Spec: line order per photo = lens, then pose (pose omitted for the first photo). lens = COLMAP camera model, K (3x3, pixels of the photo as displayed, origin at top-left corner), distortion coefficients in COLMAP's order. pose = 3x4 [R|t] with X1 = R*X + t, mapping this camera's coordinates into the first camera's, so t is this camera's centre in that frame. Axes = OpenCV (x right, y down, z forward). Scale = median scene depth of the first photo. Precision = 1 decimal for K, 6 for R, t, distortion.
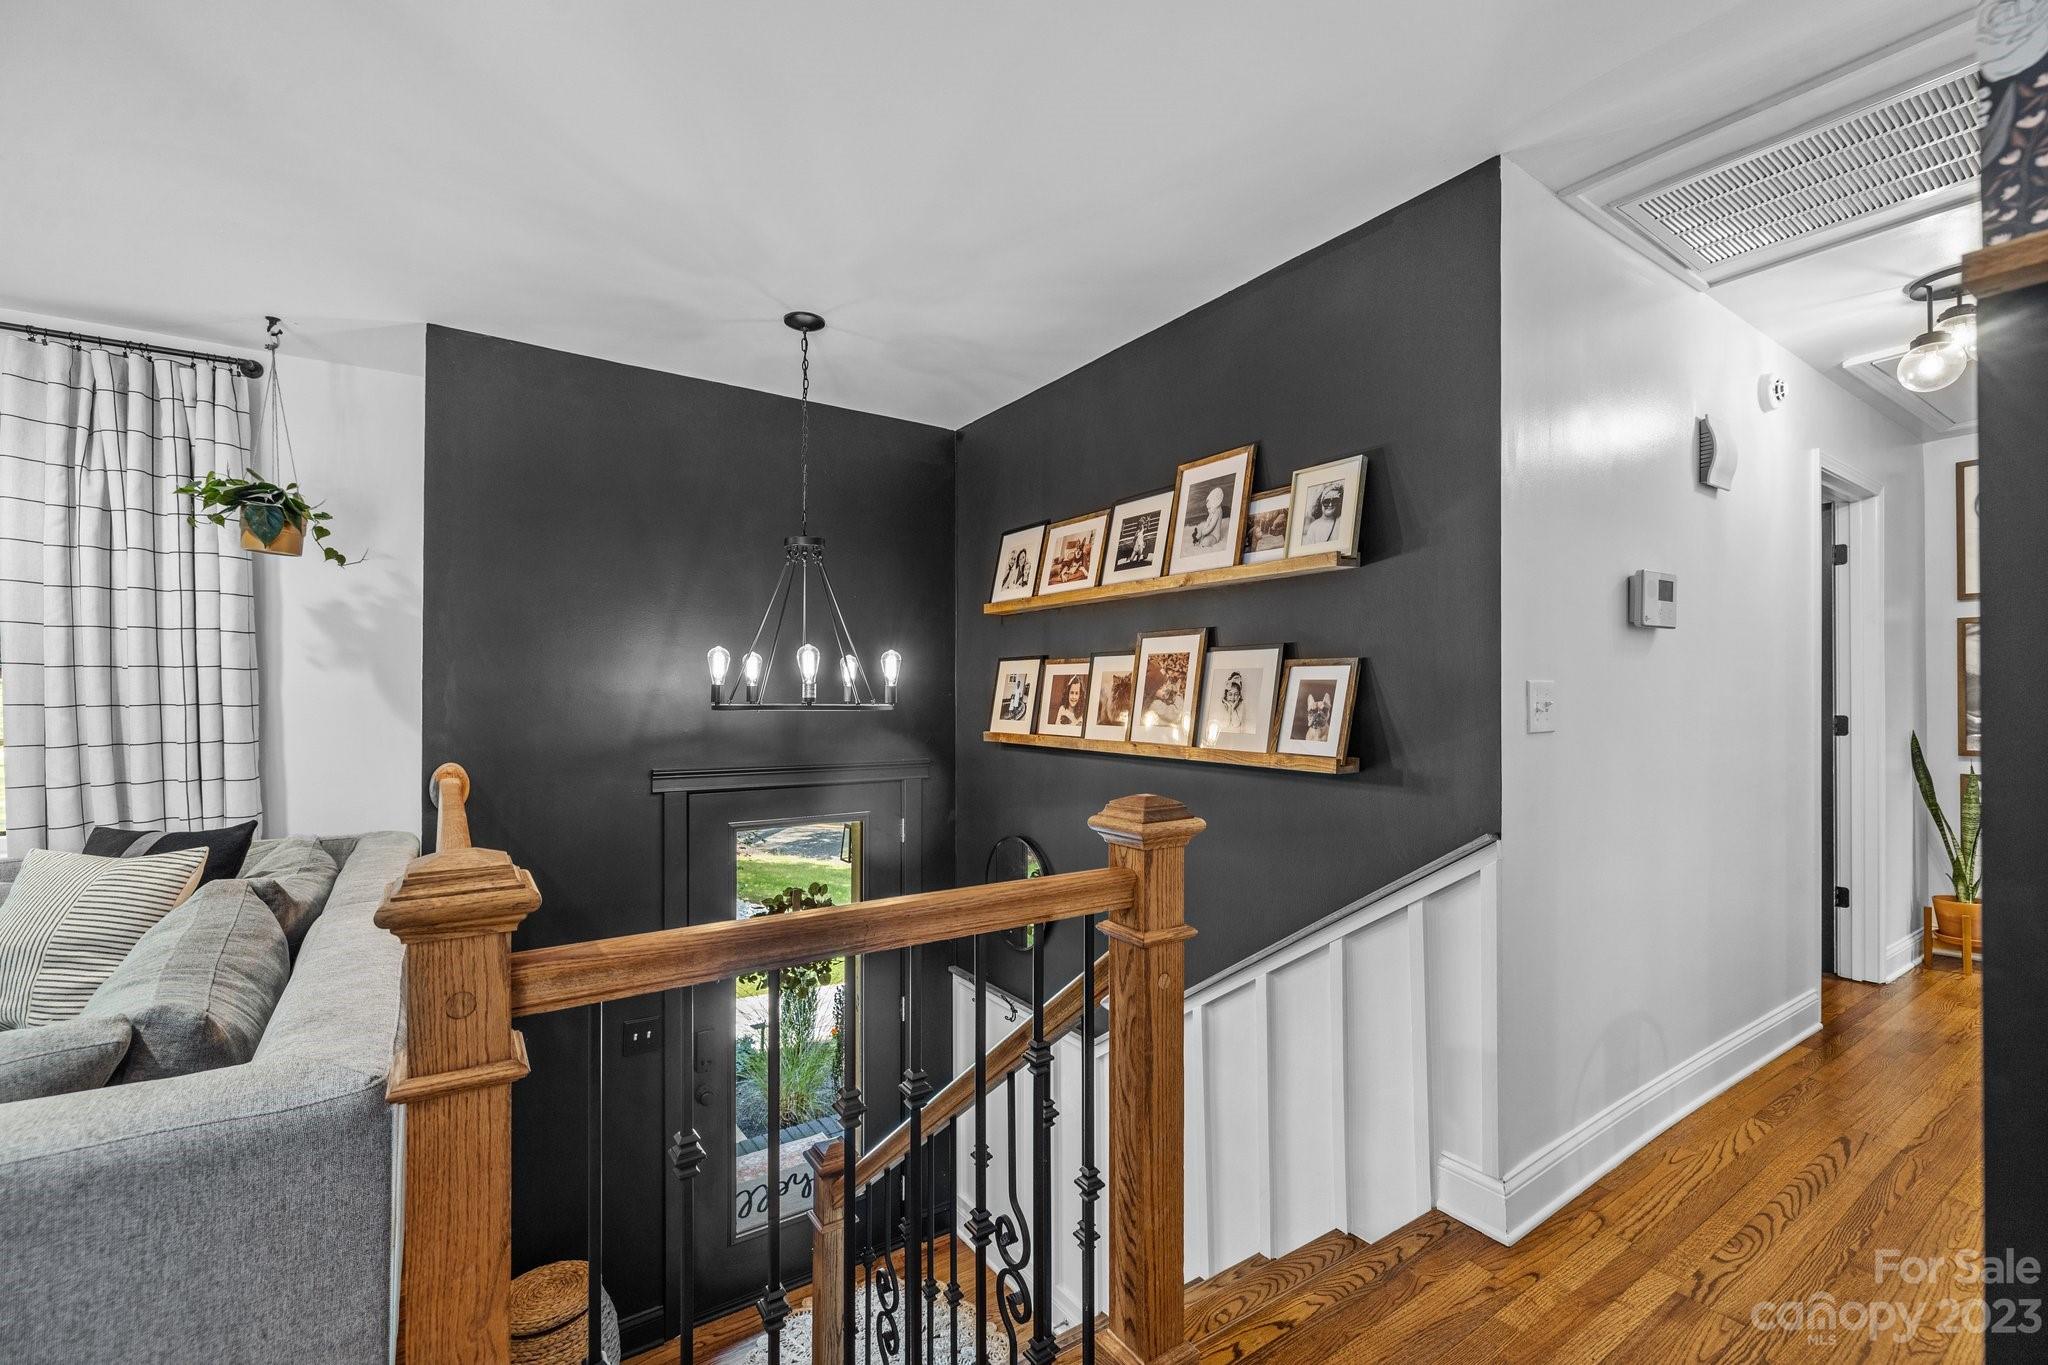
lens RADIAL K [[854.9, 0, 1014.5], [0, 854.9, 692.9], [0, 0, 1]] dist [-0.000430, -0.000373]
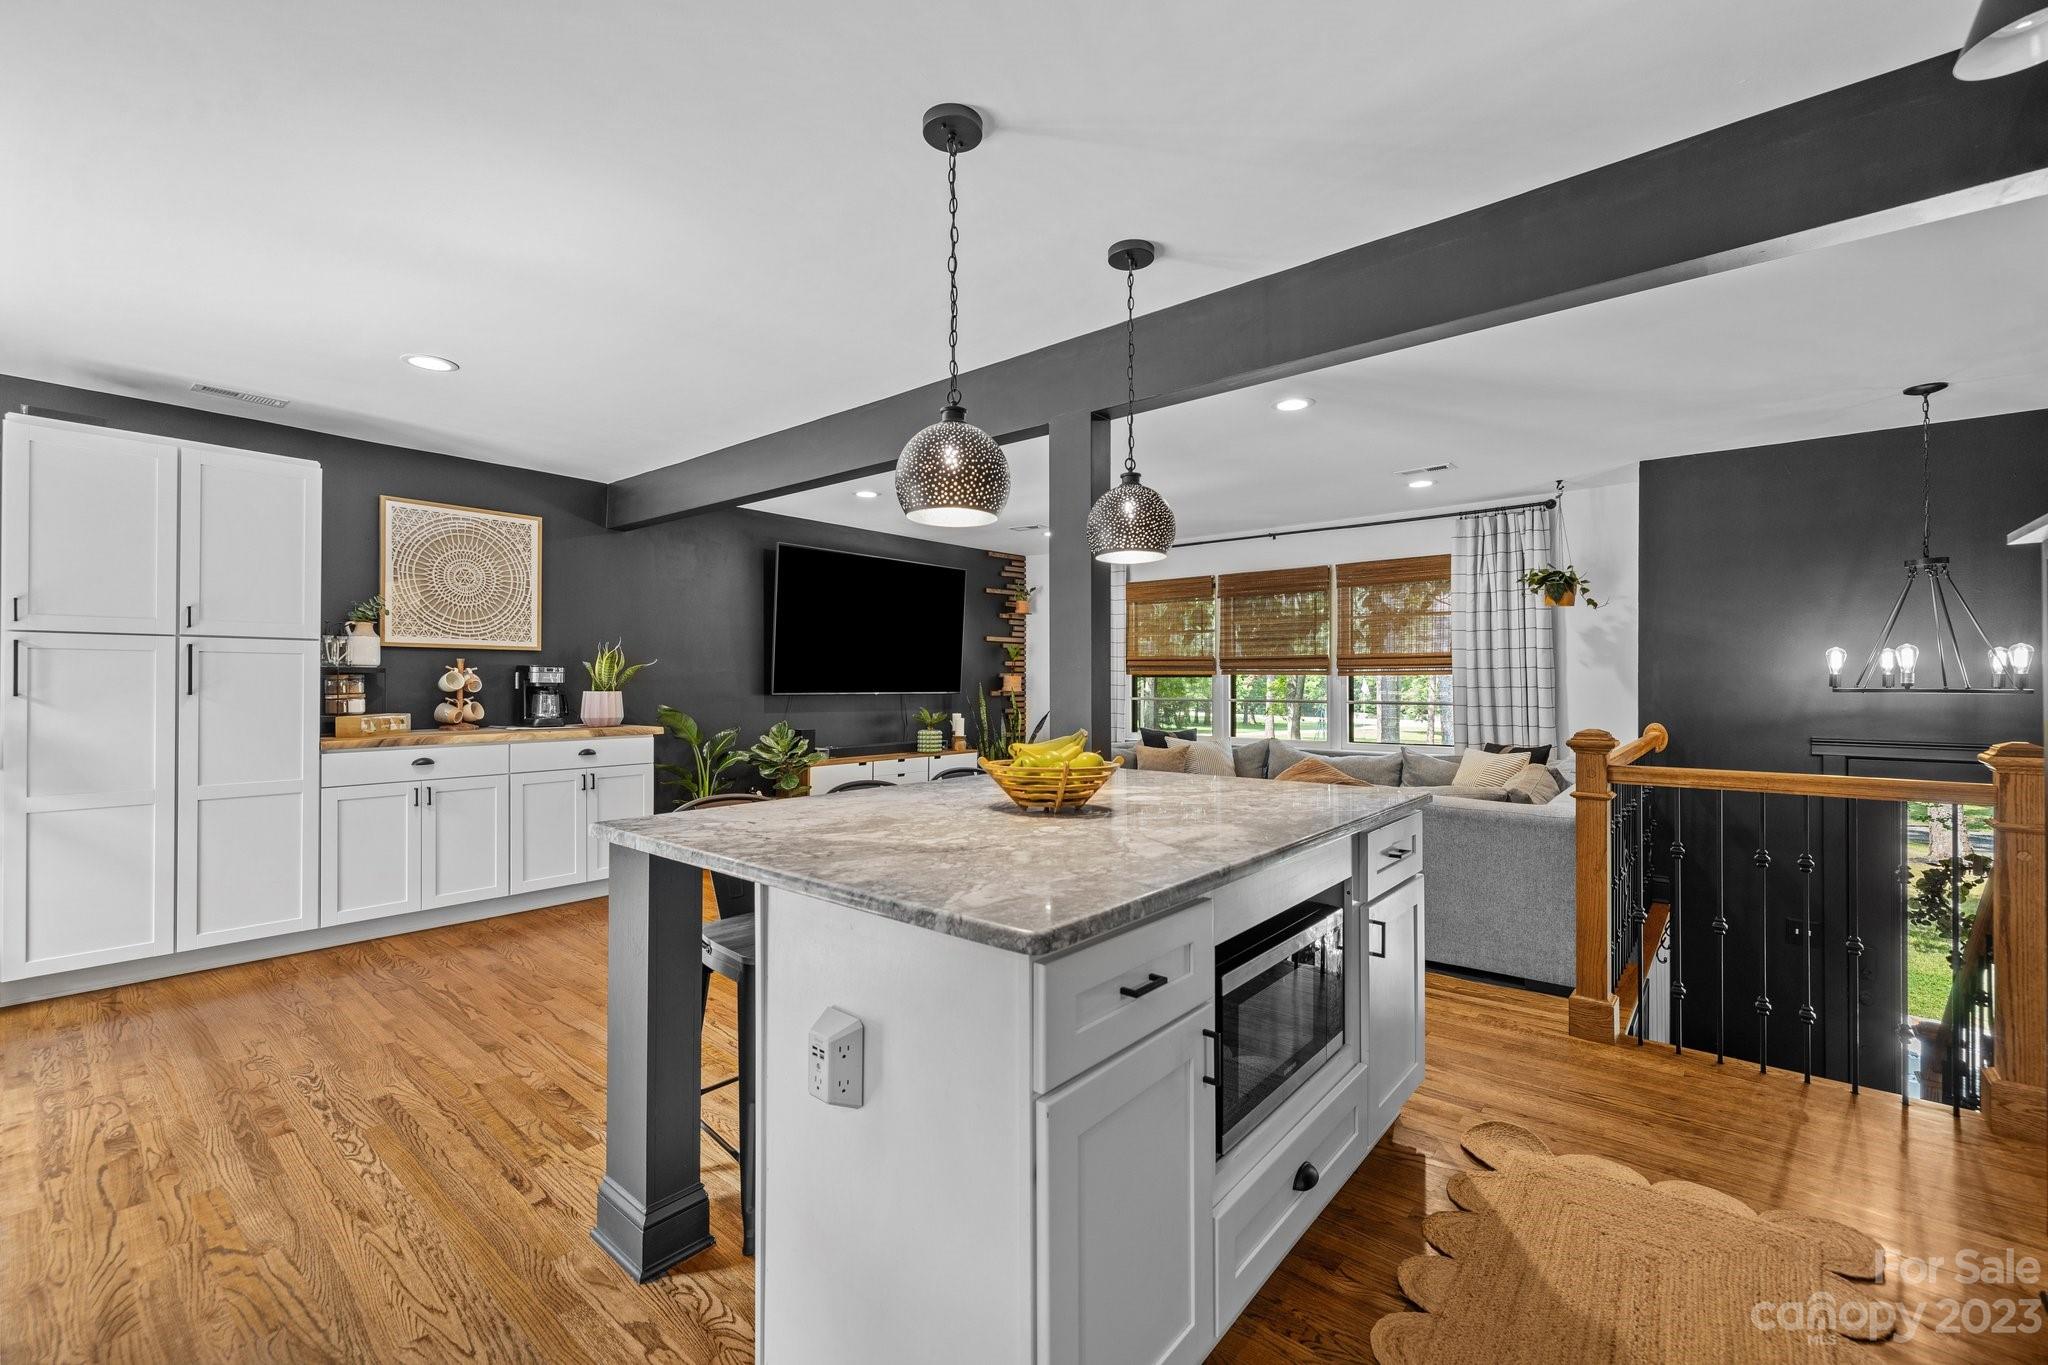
lens RADIAL K [[854.9, 0, 1014.2], [0, 854.9, 678.5], [0, 0, 1]] dist [-0.000430, -0.000373]
pose [[0.263222, -0.005887, -0.964717, 0.625000], [0.002866, 0.999982, -0.005320, 0.001399], [0.964731, -0.001364, 0.263234, -0.649528]]
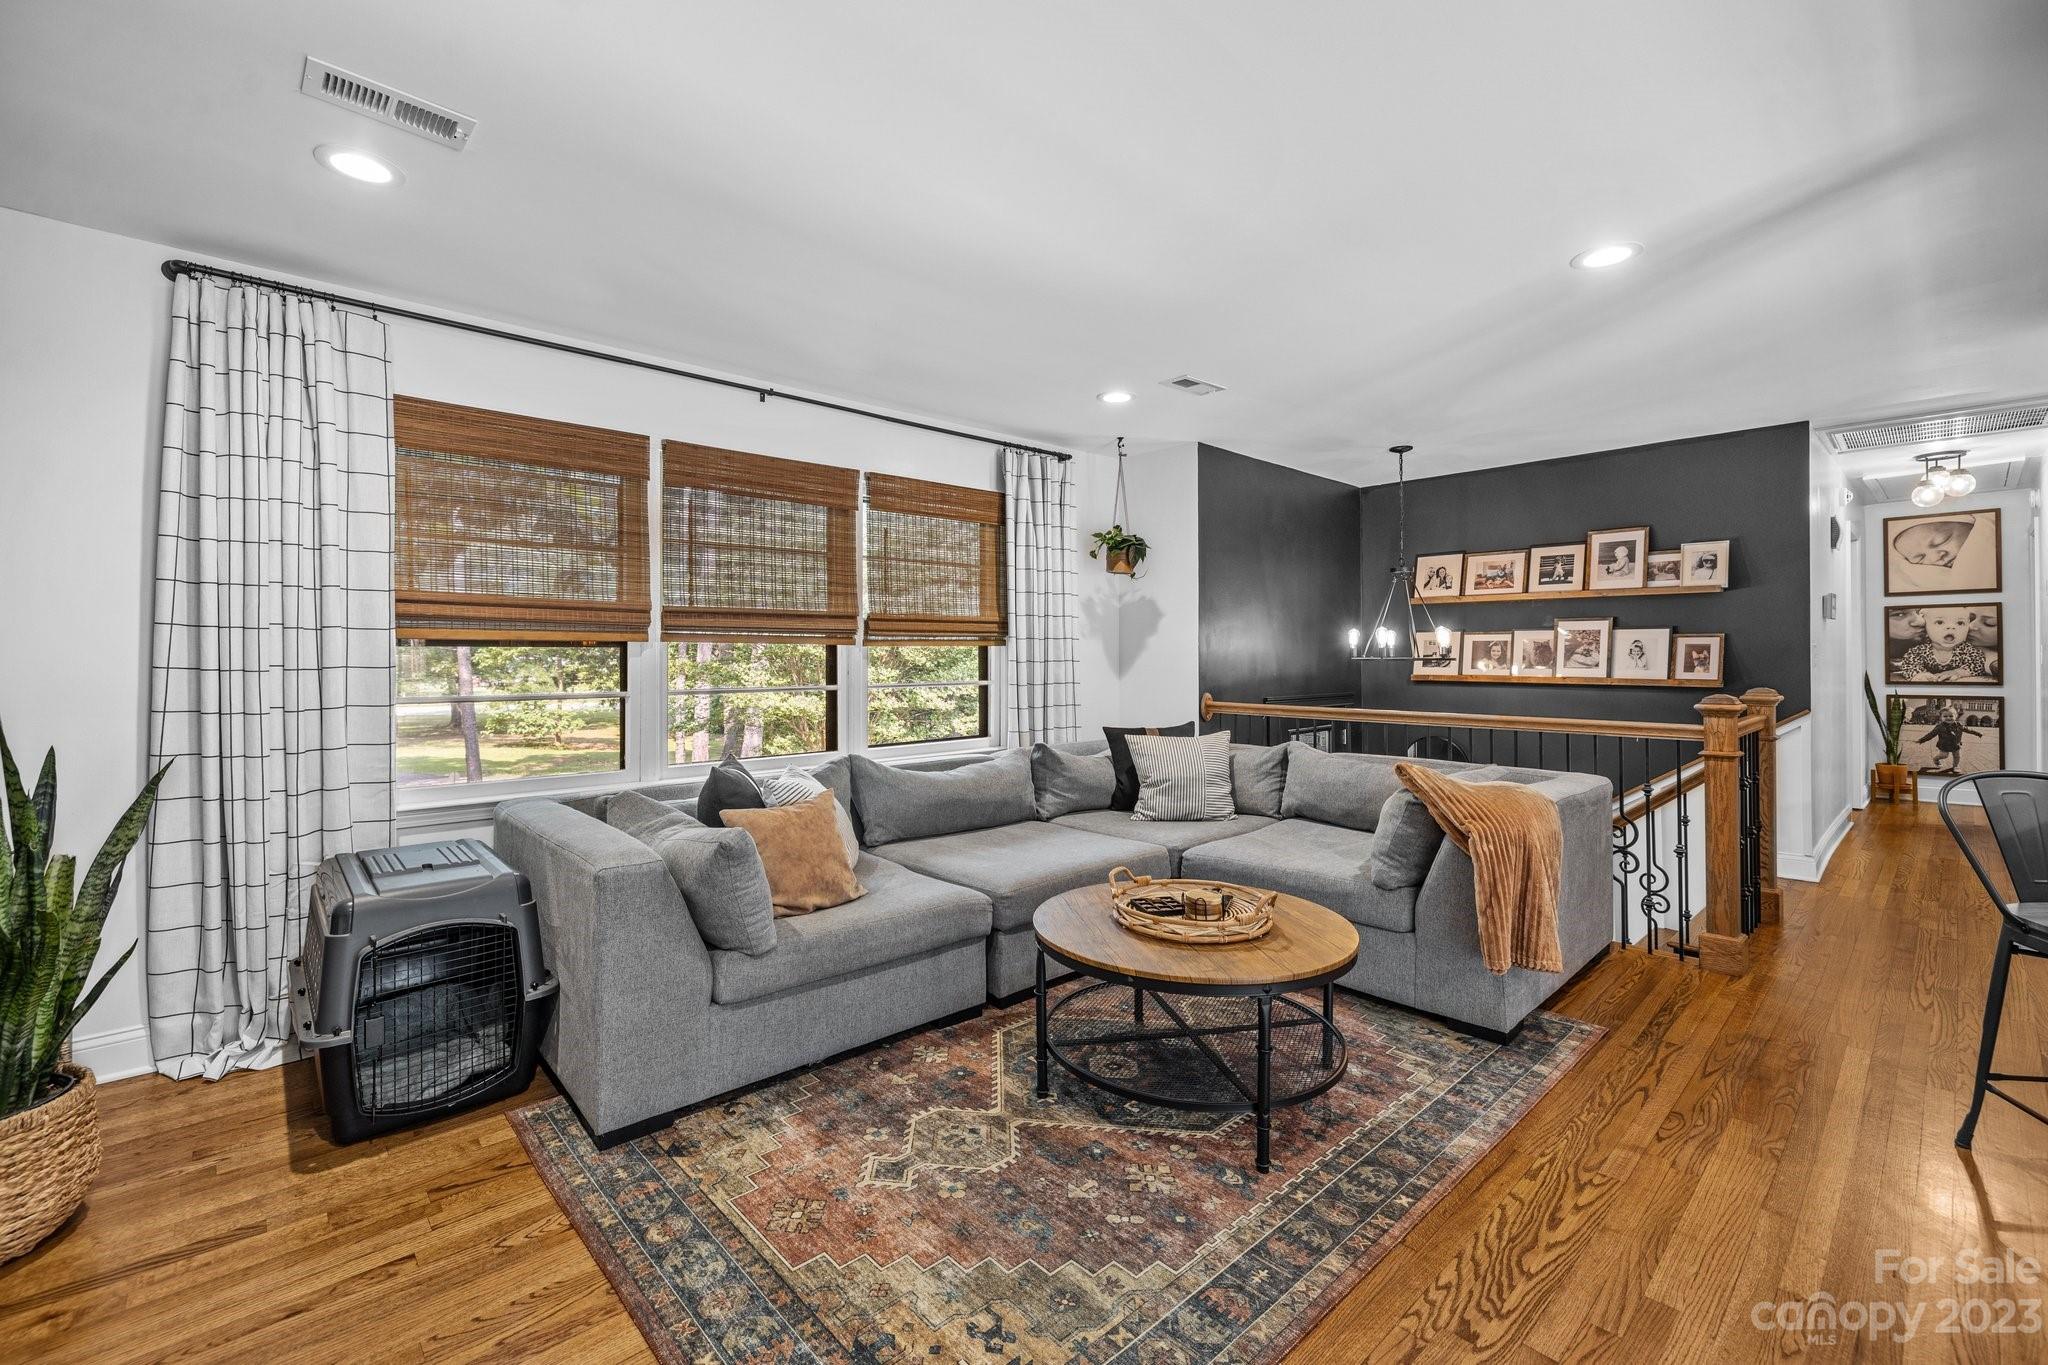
lens RADIAL K [[854.9, 0, 1021.2], [0, 854.9, 652.1], [0, 0, 1]] dist [-0.000430, -0.000373]
pose [[0.988711, -0.005206, 0.149746, -1.341344], [0.005508, 0.999984, -0.001600, -0.000397], [-0.149735, 0.002407, 0.988723, -0.694953]]
